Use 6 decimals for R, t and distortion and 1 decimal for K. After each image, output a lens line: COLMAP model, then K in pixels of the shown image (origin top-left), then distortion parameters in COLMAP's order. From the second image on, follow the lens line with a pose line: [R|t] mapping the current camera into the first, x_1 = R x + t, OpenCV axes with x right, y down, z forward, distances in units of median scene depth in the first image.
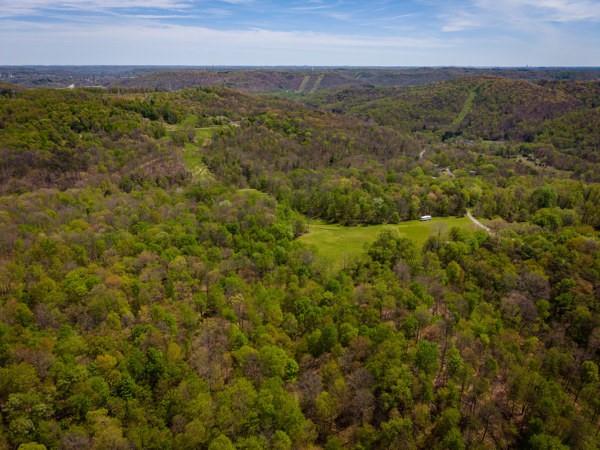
lens RADIAL K [[404.6, 0, 300.4], [0, 404.6, 222.3], [0, 0, 1]] dist [0.030493, -0.026742]
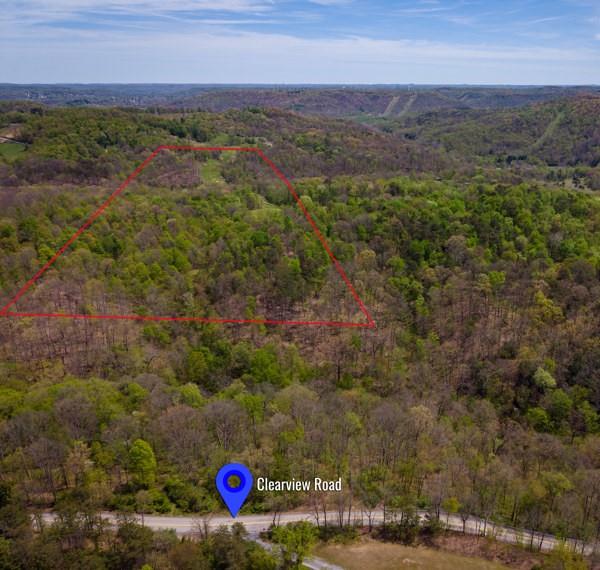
lens RADIAL K [[526.3, 0, 390.6], [0, 526.3, 283.3], [0, 0, 1]] dist [0.026295, -0.019918]
pose [[0.999369, 0.012641, -0.033182, 0.166100], [-0.012895, 0.999889, -0.007454, 0.090998], [0.033084, 0.007877, 0.999422, -0.229378]]
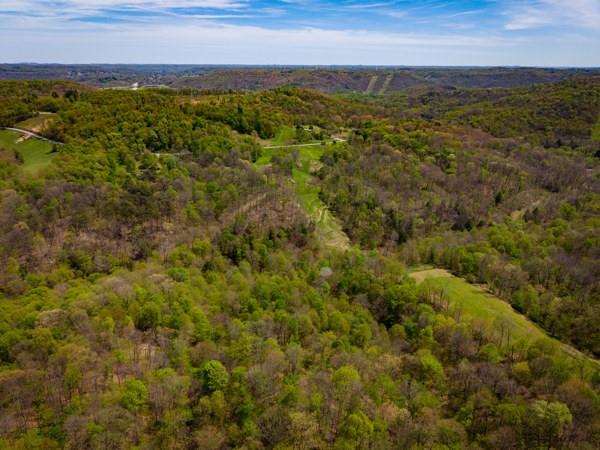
lens RADIAL K [[404.6, 0, 300.6], [0, 404.6, 225.6], [0, 0, 1]] dist [0.030493, -0.026742]
pose [[0.993290, 0.046910, -0.105708, -0.138245], [-0.045983, 0.998880, 0.011187, -0.075626], [0.106114, -0.006251, 0.994334, 0.202244]]
